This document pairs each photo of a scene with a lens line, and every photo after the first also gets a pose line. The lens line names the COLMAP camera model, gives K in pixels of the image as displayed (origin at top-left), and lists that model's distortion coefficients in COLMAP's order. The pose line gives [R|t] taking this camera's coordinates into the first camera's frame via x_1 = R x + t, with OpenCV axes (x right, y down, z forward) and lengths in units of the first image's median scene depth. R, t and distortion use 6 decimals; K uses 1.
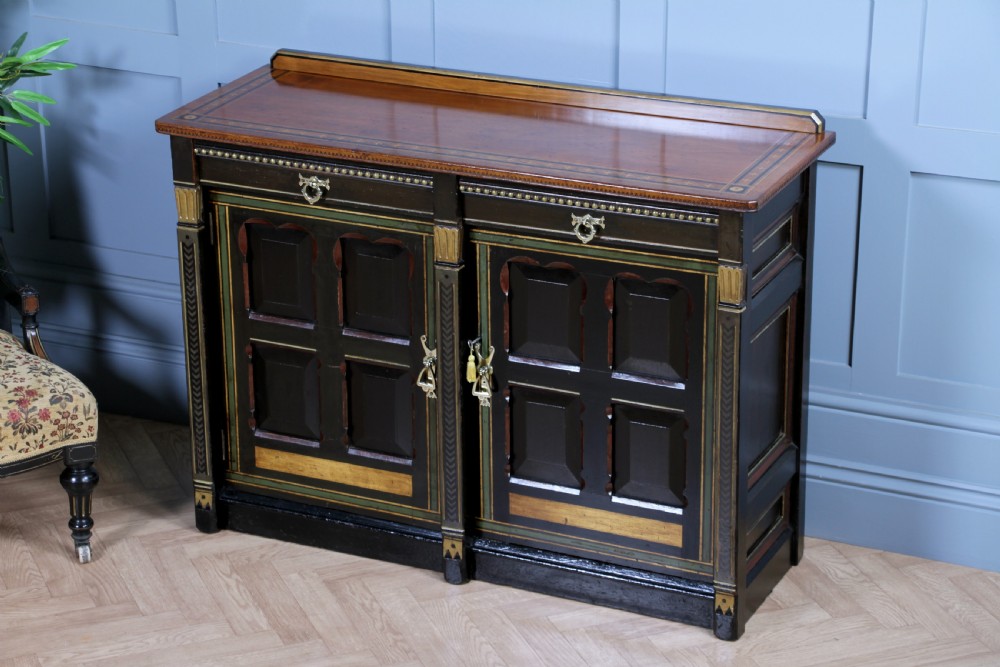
lens RADIAL K [[2476.8, 0, 506.1], [0, 2476.8, 348.7], [0, 0, 1]] dist [0.411585, 0.000000]
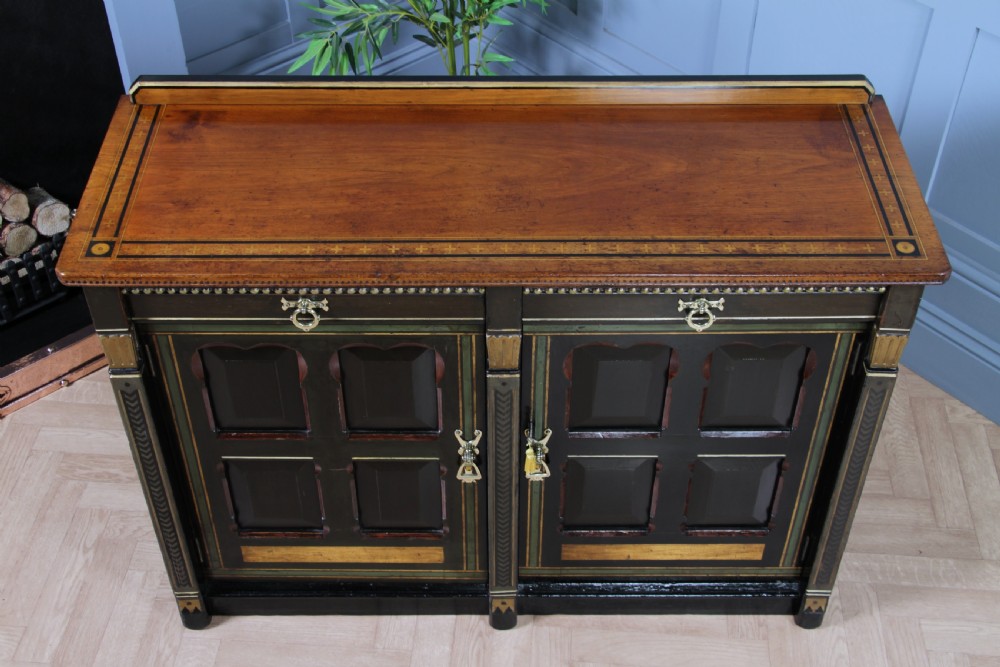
lens RADIAL K [[1266.4, 0, 494.8], [0, 1266.4, 342.2], [0, 0, 1]] dist [0.016325, 0.000000]
pose [[0.907015, -0.282176, 0.312571, -0.147079], [0.148116, 0.908624, 0.390467, -0.196617], [-0.394190, -0.307863, 0.865930, 0.639103]]
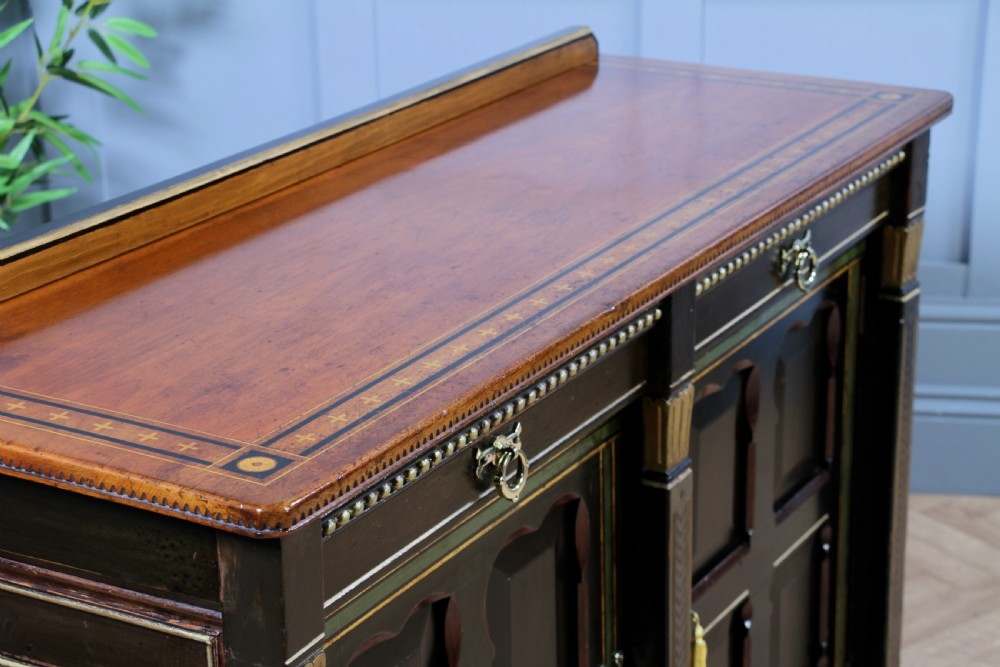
lens RADIAL K [[2138.9, 0, 486.4], [0, 2138.9, 365.1], [0, 0, 1]] dist [0.308315, 0.000000]
pose [[0.103187, -0.341957, 0.934033, -0.391505], [0.380950, 0.881031, 0.280467, -0.175219], [-0.918820, 0.326879, 0.221179, 0.916632]]
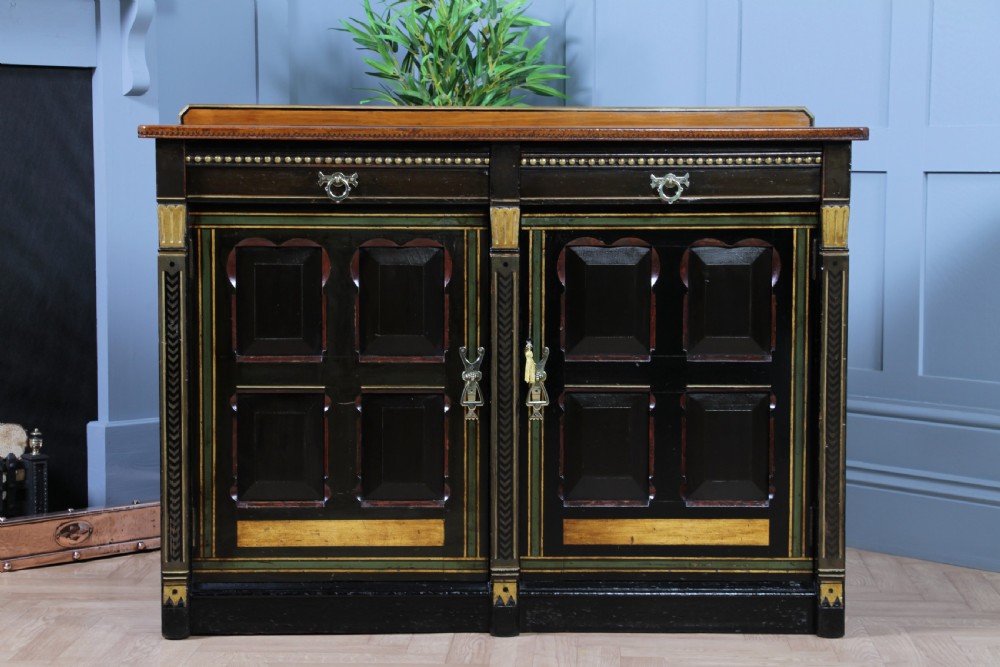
lens RADIAL K [[2138.9, 0, 493.0], [0, 2138.9, 352.7], [0, 0, 1]] dist [0.308315, 0.000000]
pose [[0.894789, -0.031138, 0.445402, -0.370757], [0.154451, 0.957565, -0.243341, 0.187947], [-0.418924, 0.286532, 0.861628, 0.328089]]
